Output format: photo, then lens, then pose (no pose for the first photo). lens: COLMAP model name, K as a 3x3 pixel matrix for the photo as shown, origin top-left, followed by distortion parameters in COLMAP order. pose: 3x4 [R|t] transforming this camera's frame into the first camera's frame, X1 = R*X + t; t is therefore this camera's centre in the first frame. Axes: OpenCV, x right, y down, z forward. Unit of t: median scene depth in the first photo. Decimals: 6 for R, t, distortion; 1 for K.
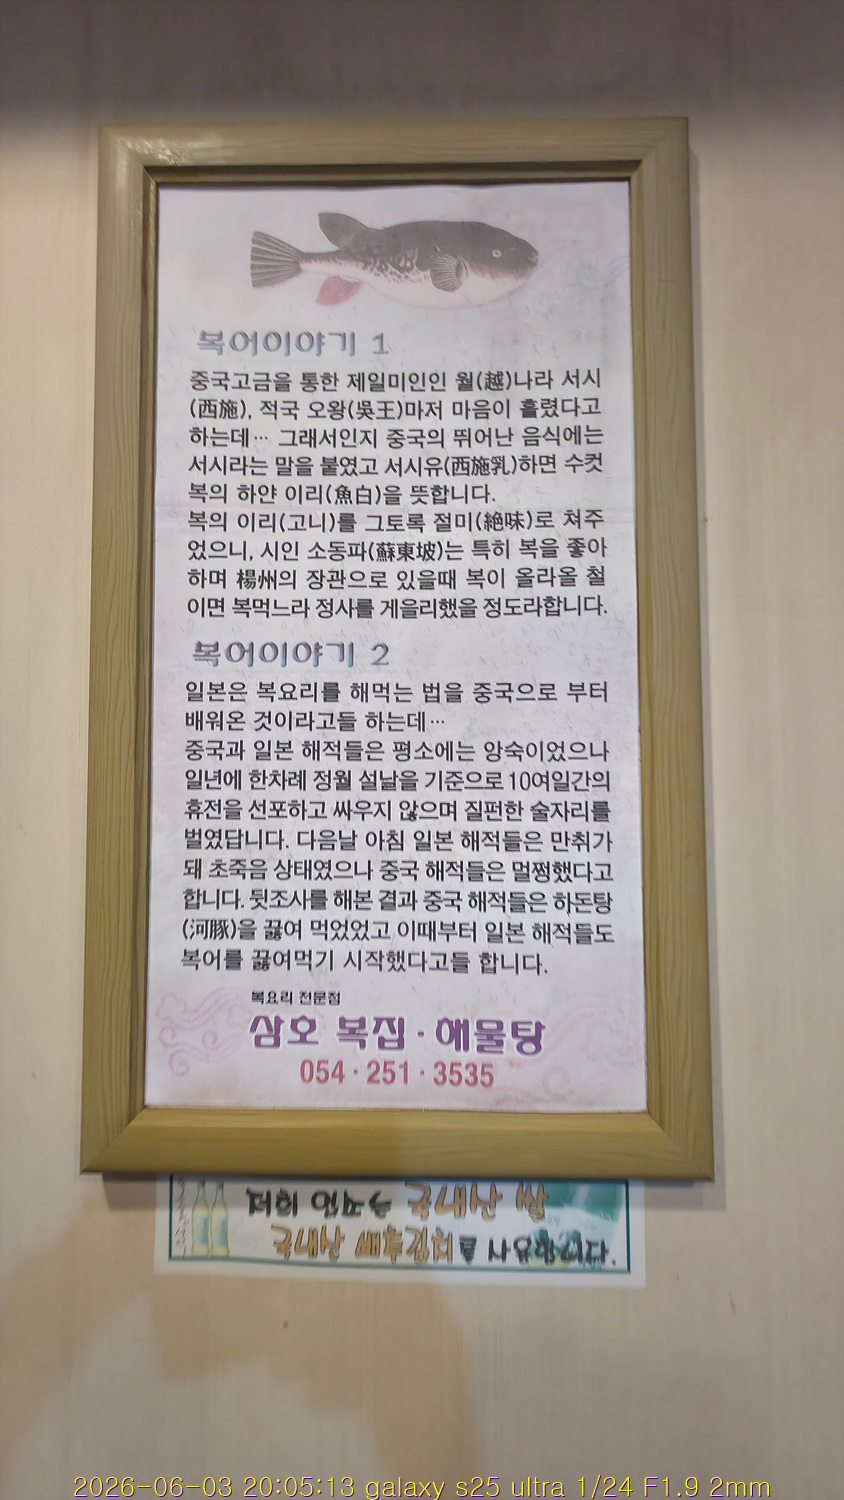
lens RADIAL K [[573.2, 0, 422.4], [0, 573.2, 749.7], [0, 0, 1]] dist [-0.000258, -0.000014]
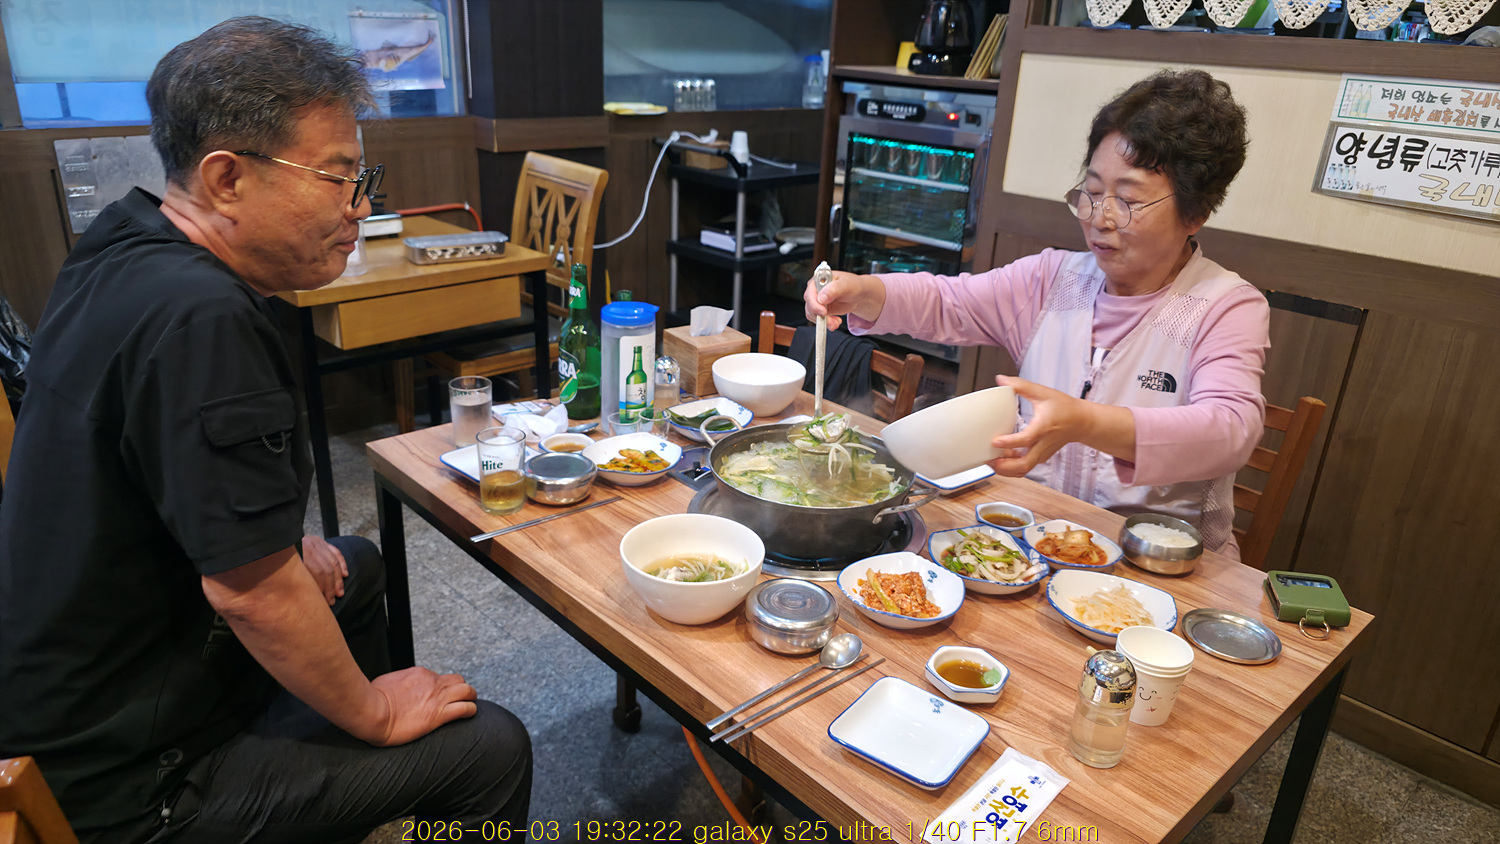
lens RADIAL K [[1010.3, 0, 748.6], [0, 1010.3, 422.8], [0, 0, 1]] dist [-0.001788, -0.001655]
pose [[0.697367, 0.302562, -0.649720, 0.980723], [-0.020137, 0.914439, 0.404223, 0.411719], [0.716431, -0.268808, 0.643792, -3.875458]]
